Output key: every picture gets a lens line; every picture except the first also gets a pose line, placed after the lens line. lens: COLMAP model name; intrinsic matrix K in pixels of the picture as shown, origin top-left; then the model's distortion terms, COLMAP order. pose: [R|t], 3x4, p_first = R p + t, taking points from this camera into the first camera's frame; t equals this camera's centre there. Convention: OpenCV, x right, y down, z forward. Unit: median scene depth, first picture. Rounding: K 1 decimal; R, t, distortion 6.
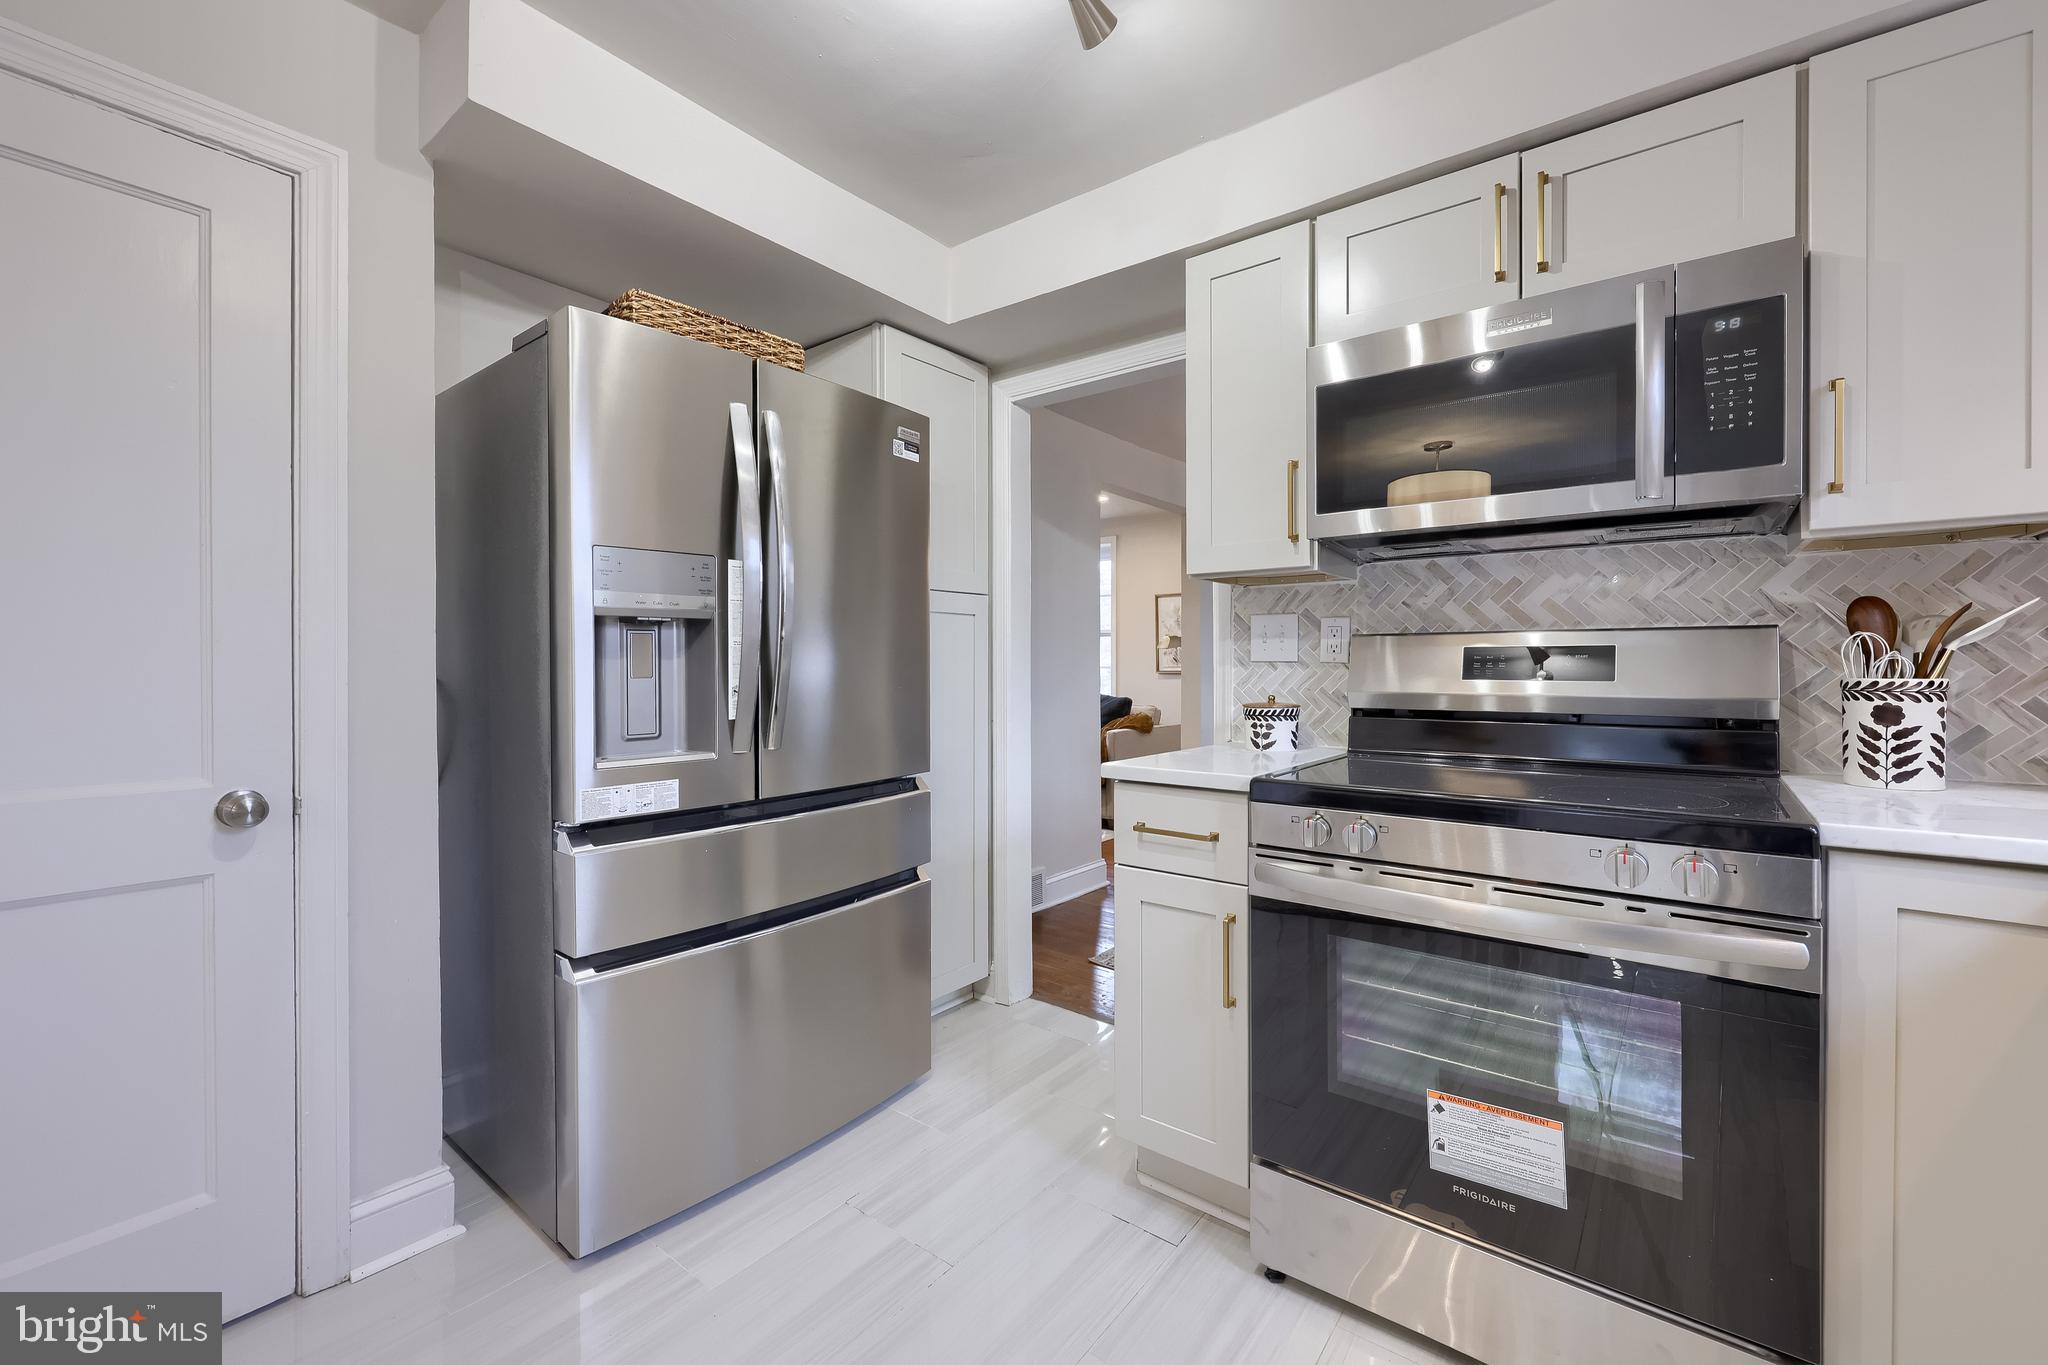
lens RADIAL K [[830.9, 0, 1031.2], [0, 830.9, 673.7], [0, 0, 1]] dist [-0.000937, -0.000056]
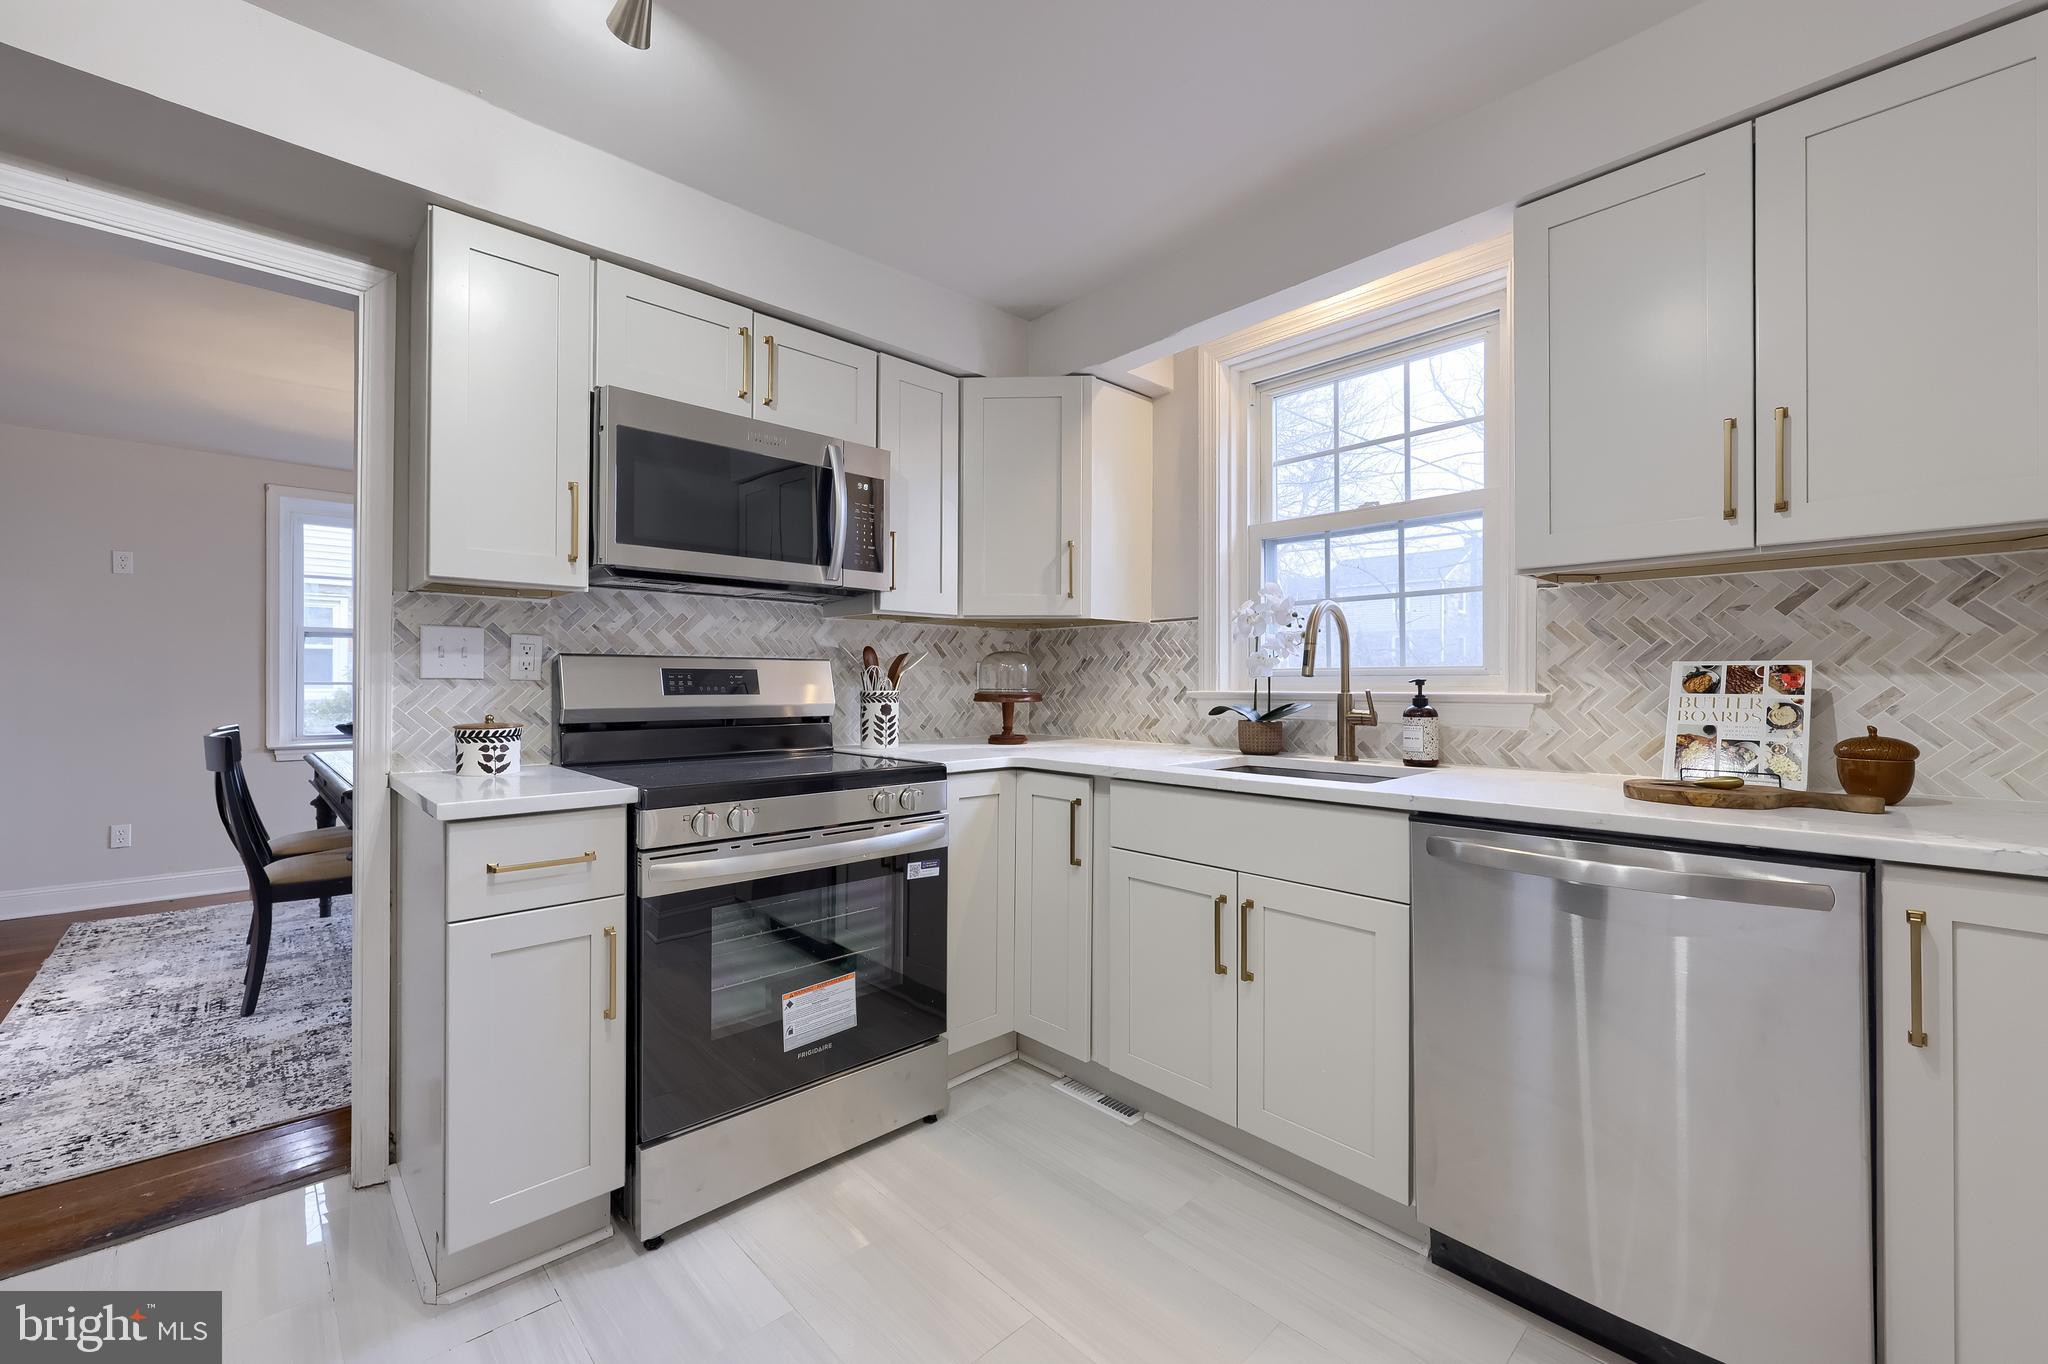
lens RADIAL K [[828.3, 0, 1031.5], [0, 828.3, 684.0], [0, 0, 1]] dist [0.000851, 0.000135]
pose [[0.155394, -0.000063, 0.987853, -0.585187], [0.008218, 0.999965, -0.001229, -0.002952], [-0.987818, 0.008309, 0.155389, 0.280442]]
